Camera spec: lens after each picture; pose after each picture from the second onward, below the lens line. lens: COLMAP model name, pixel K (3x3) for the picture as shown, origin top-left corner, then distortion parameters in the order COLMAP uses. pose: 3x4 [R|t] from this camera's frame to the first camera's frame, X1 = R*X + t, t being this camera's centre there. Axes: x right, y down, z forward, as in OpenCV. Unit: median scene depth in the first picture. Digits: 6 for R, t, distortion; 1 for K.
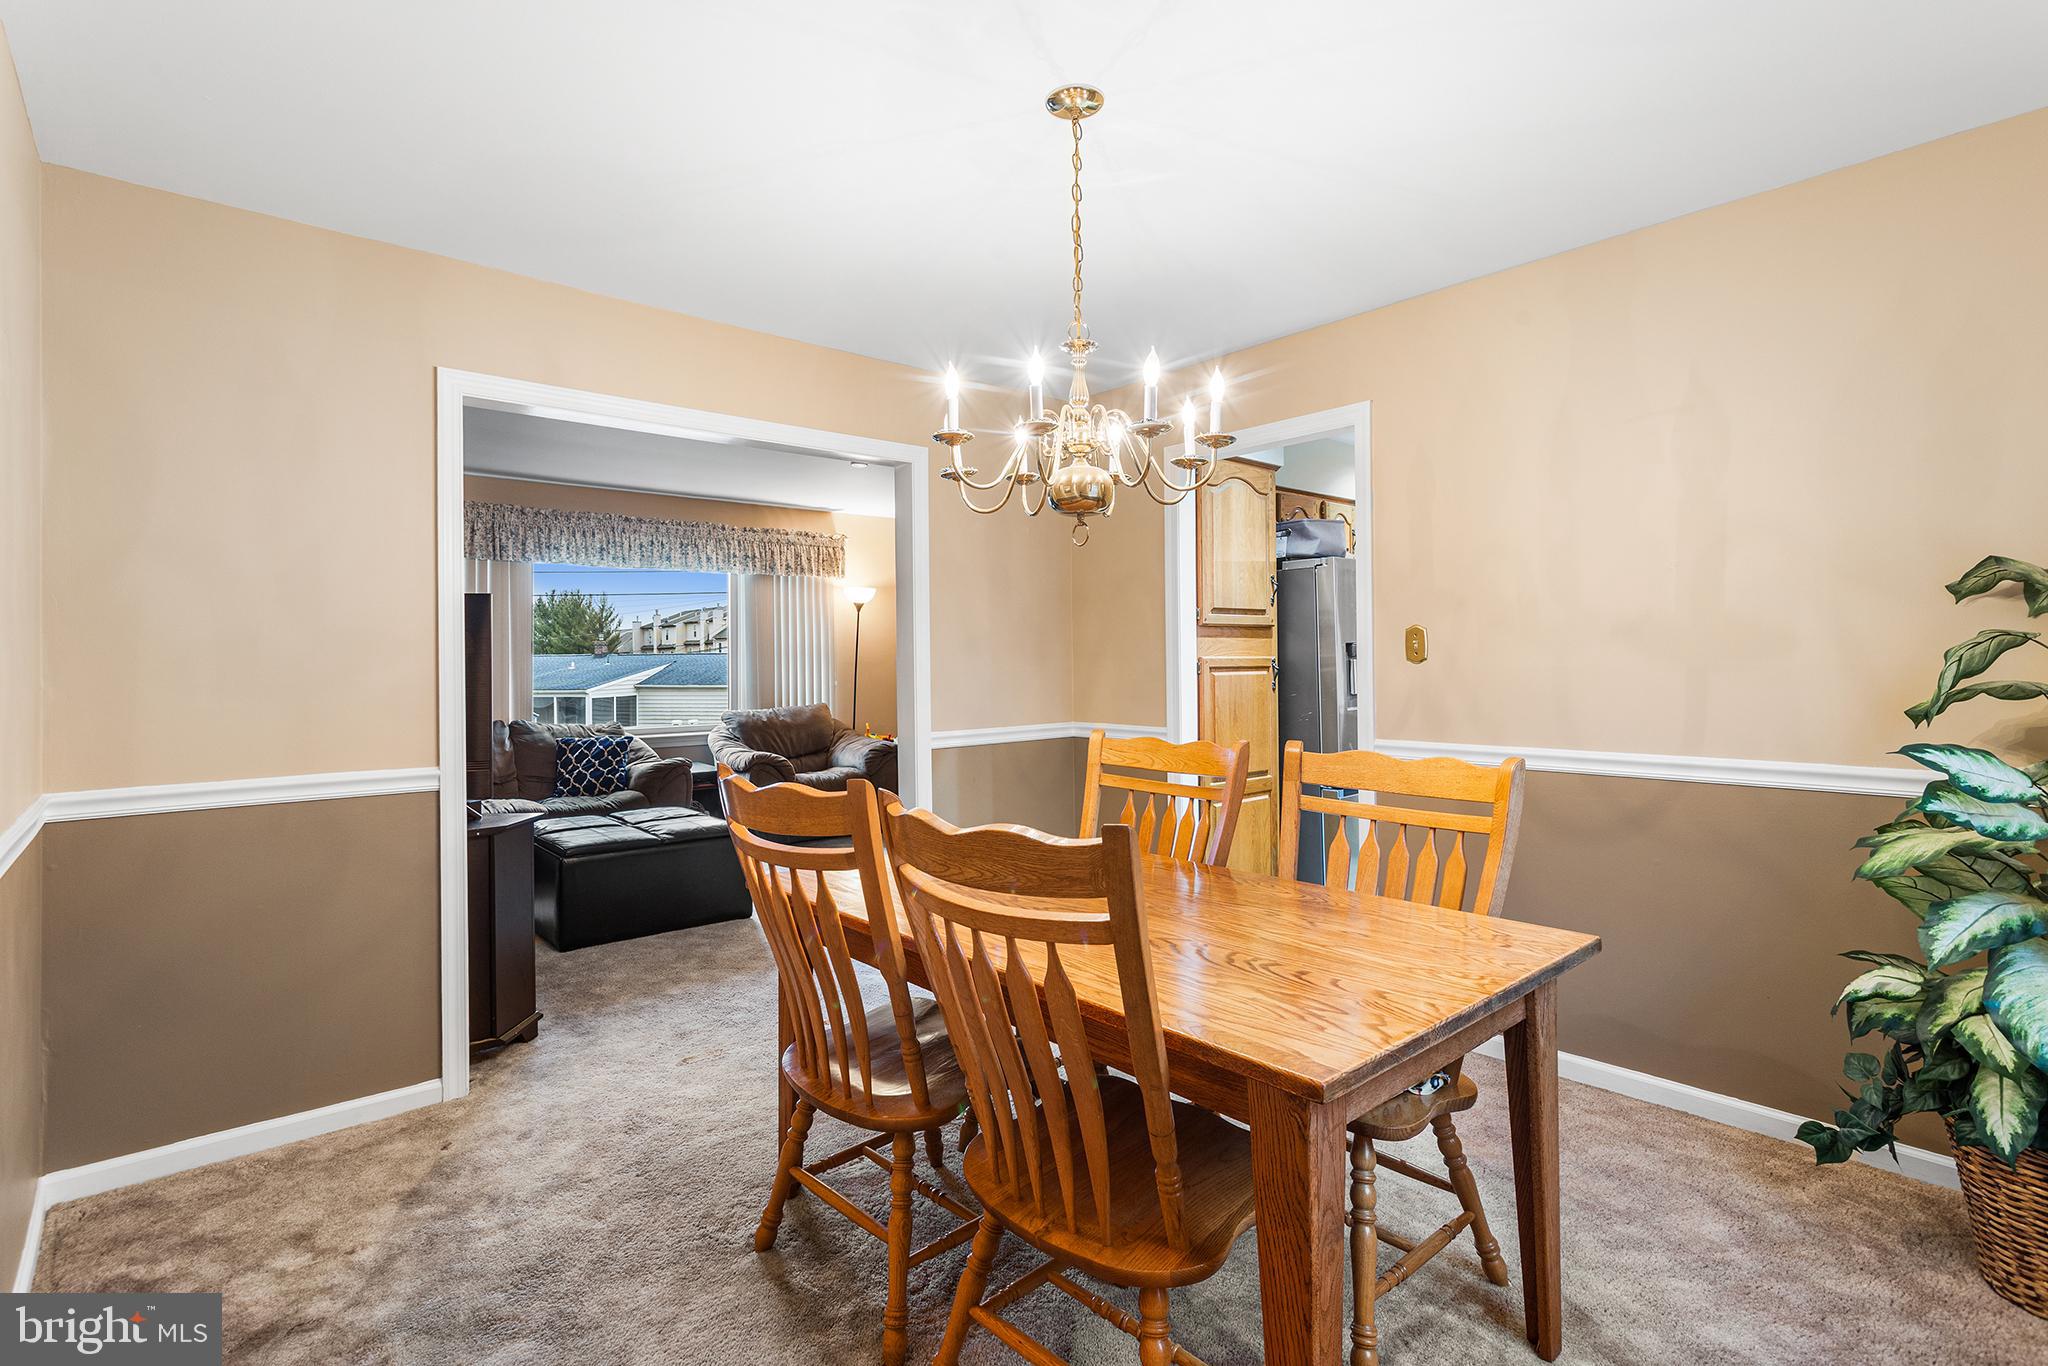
lens RADIAL K [[998.1, 0, 1019.7], [0, 998.1, 689.8], [0, 0, 1]] dist [-0.000138, -0.000217]
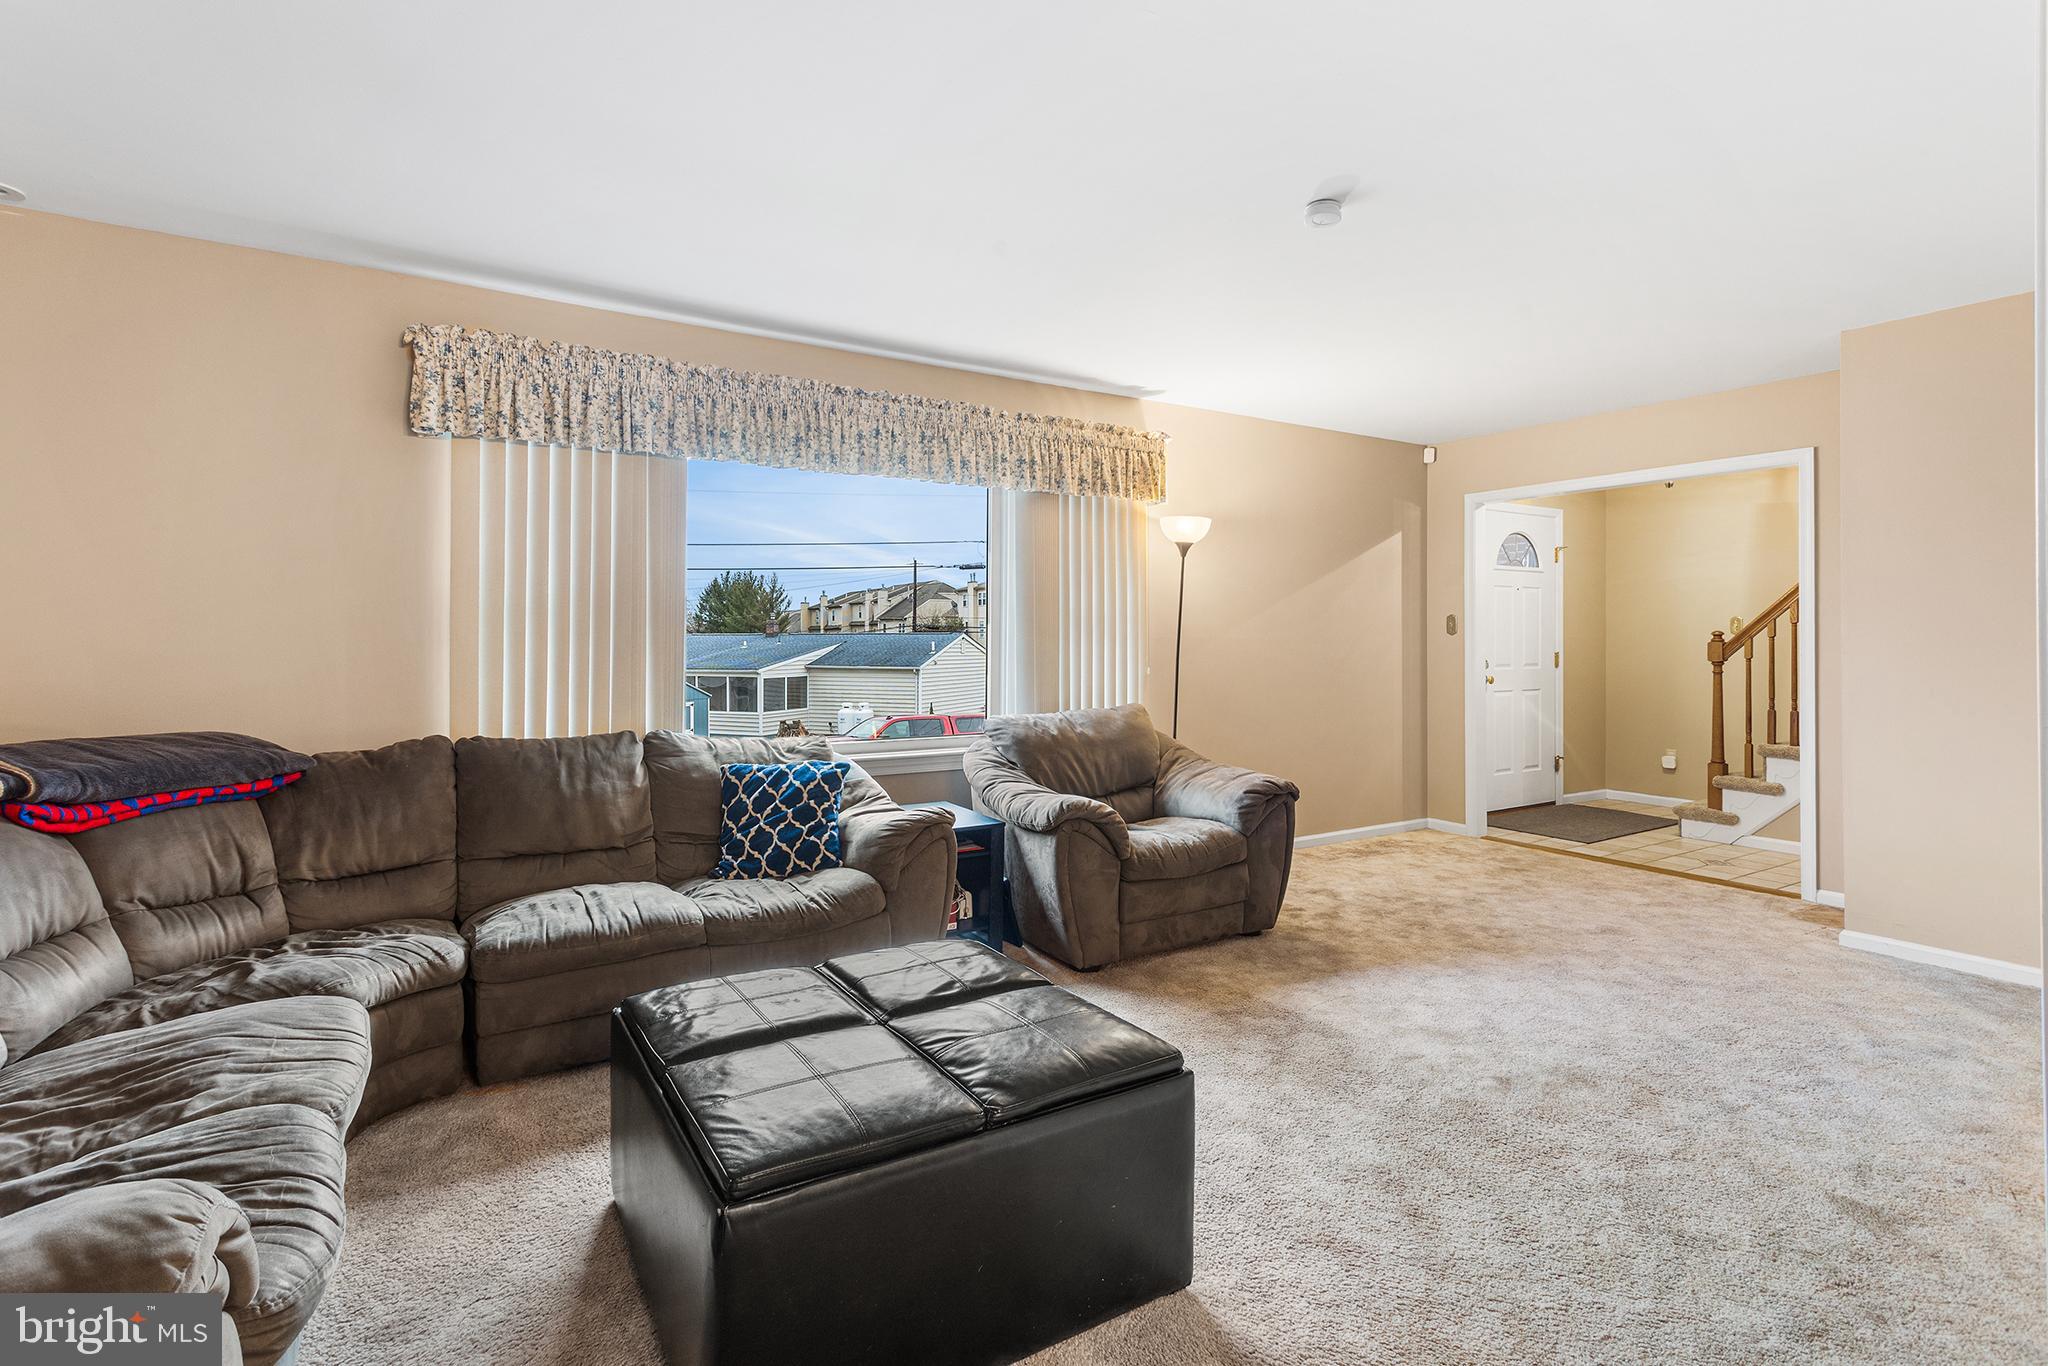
lens RADIAL K [[998.1, 0, 1019.7], [0, 998.1, 689.8], [0, 0, 1]] dist [-0.000138, -0.000217]
pose [[0.988406, 0.016238, -0.150964, -0.183290], [-0.013746, 0.999752, 0.017533, -0.005337], [0.151212, -0.015255, 0.988384, 0.403028]]
